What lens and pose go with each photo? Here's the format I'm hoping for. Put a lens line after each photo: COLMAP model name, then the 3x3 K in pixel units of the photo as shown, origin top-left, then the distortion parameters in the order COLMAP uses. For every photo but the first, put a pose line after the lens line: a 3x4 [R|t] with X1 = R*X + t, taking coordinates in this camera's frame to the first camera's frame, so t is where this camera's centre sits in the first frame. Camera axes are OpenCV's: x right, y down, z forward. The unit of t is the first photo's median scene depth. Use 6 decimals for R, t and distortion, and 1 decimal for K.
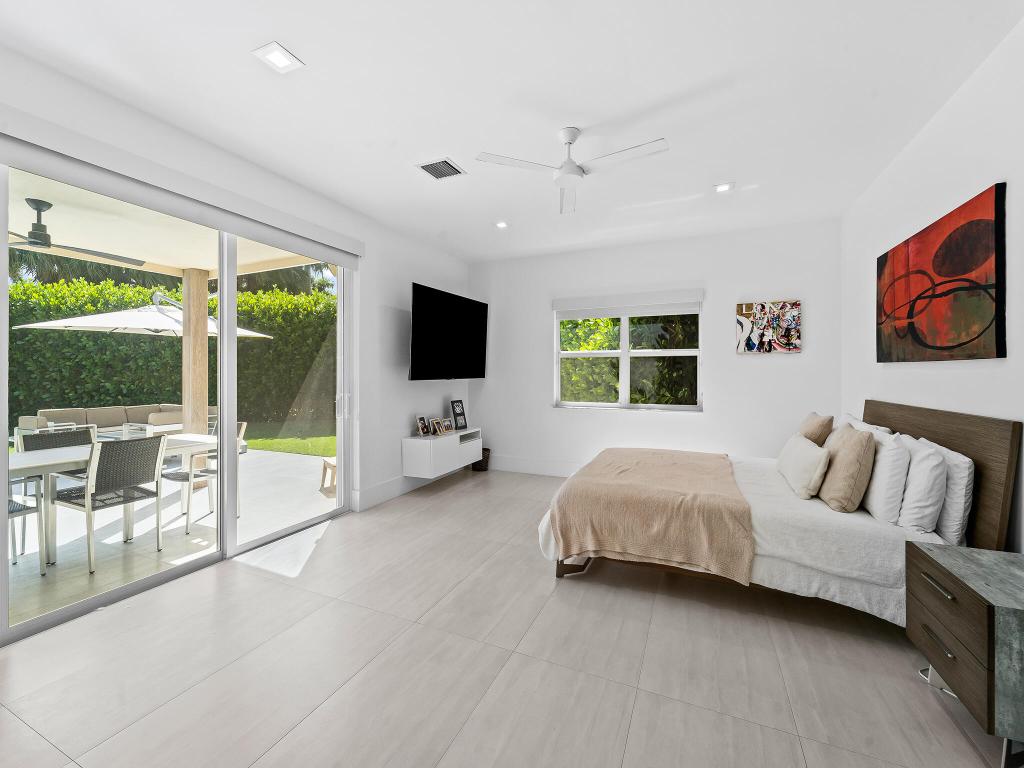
lens RADIAL K [[423.9, 0, 510.4], [0, 423.9, 371.8], [0, 0, 1]] dist [-0.000032, -0.000255]
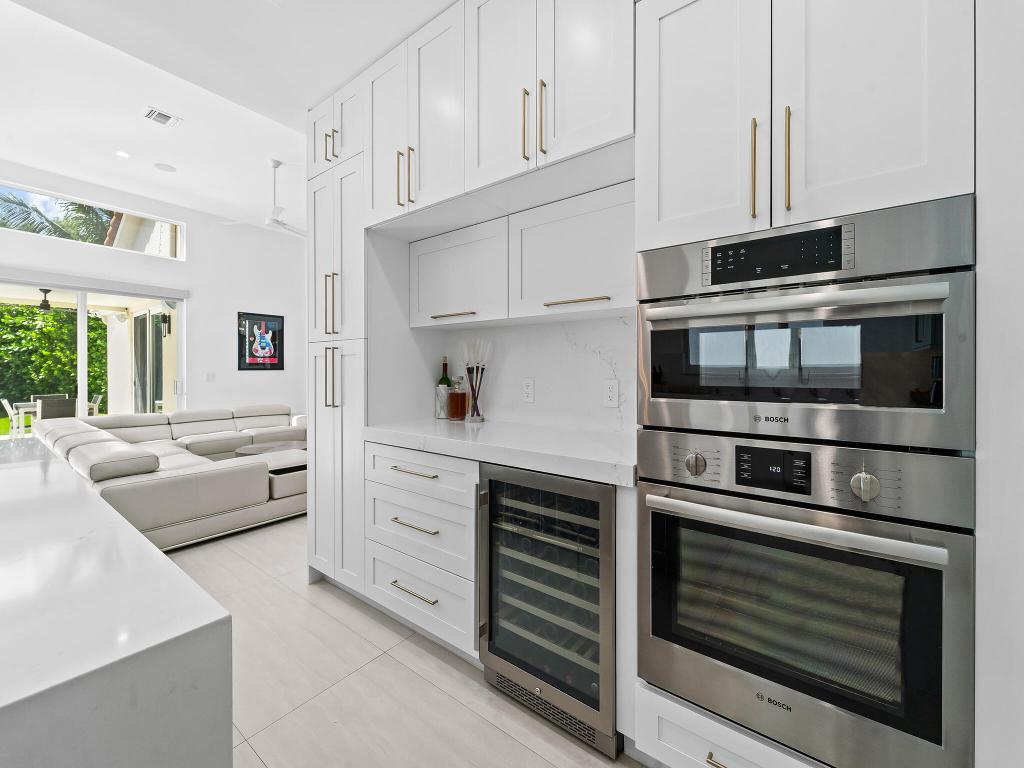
lens RADIAL K [[415.8, 0, 515.6], [0, 415.8, 371.2], [0, 0, 1]] dist [0.001413, 0.000219]
pose [[0.221002, -0.001934, 0.975271, -1.903964], [-0.002347, 0.999994, 0.002515, 0.005617], [-0.975270, -0.002844, 0.220996, -1.307940]]
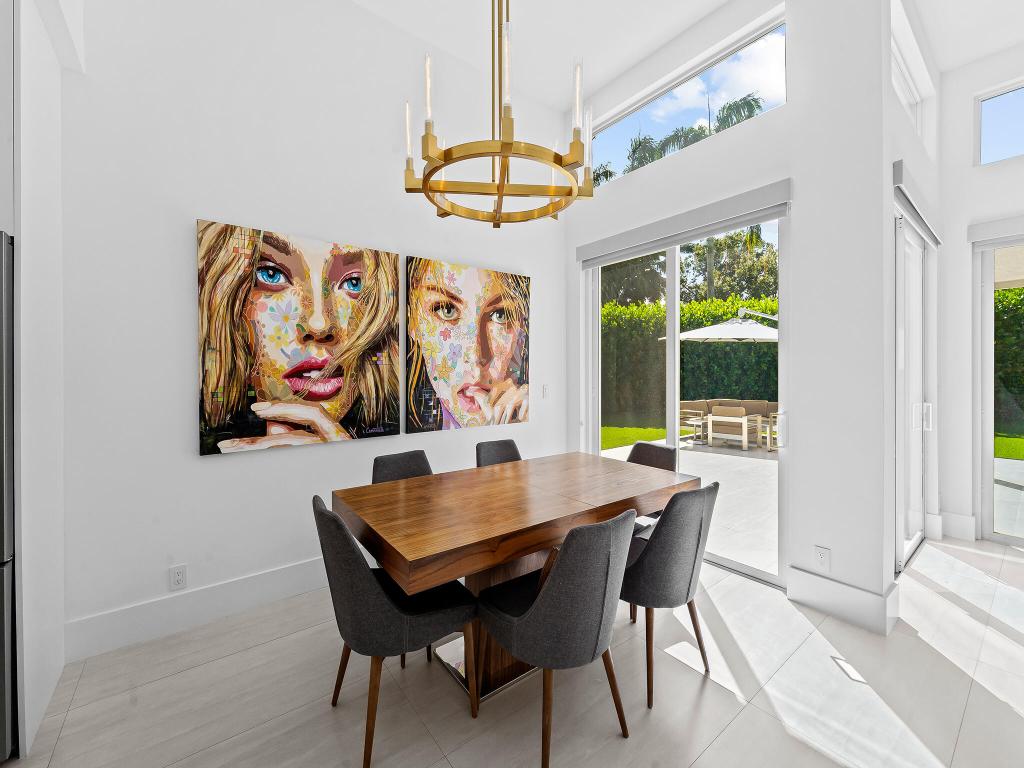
lens RADIAL K [[415.8, 0, 515.6], [0, 415.8, 371.2], [0, 0, 1]] dist [0.001413, 0.000219]
pose [[0.884291, -0.004696, -0.466912, -1.565985], [0.005574, 0.999984, 0.000501, -0.017434], [0.466902, -0.003046, 0.884304, -0.683140]]
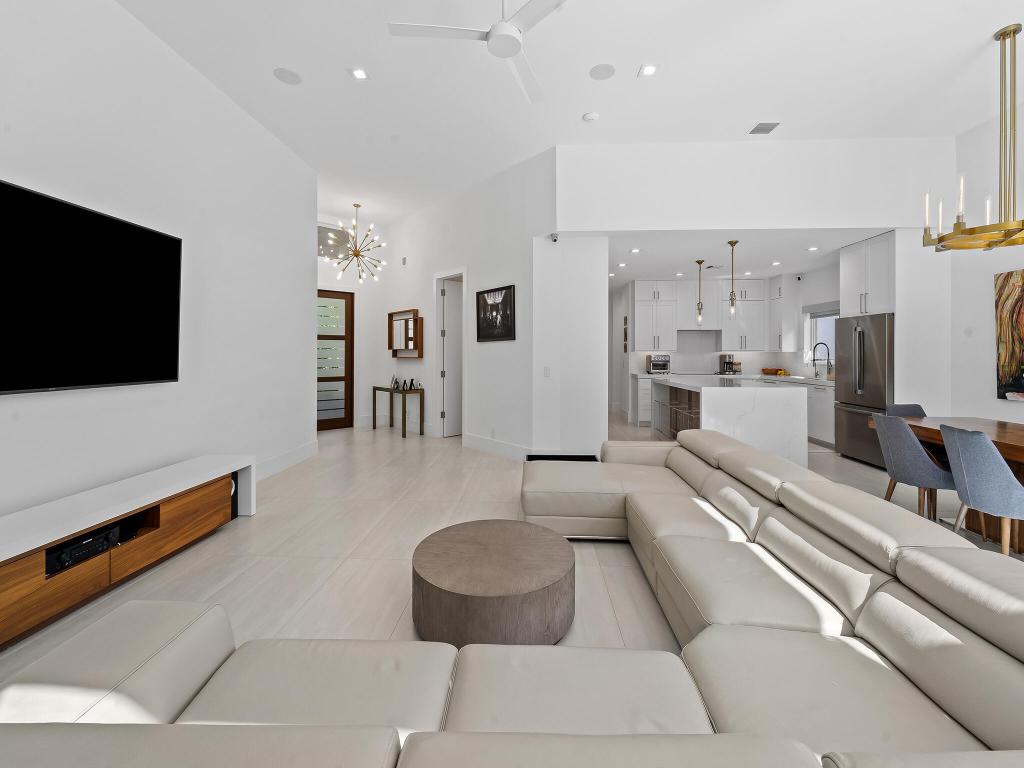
lens RADIAL K [[422.8, 0, 512.7], [0, 422.8, 355.5], [0, 0, 1]] dist [-0.000617, -0.000165]
pose [[-0.931153, -0.002111, -0.364621, -0.740627], [-0.002941, 0.999994, 0.001722, -0.013779], [0.364616, 0.002676, -0.931154, 0.092420]]
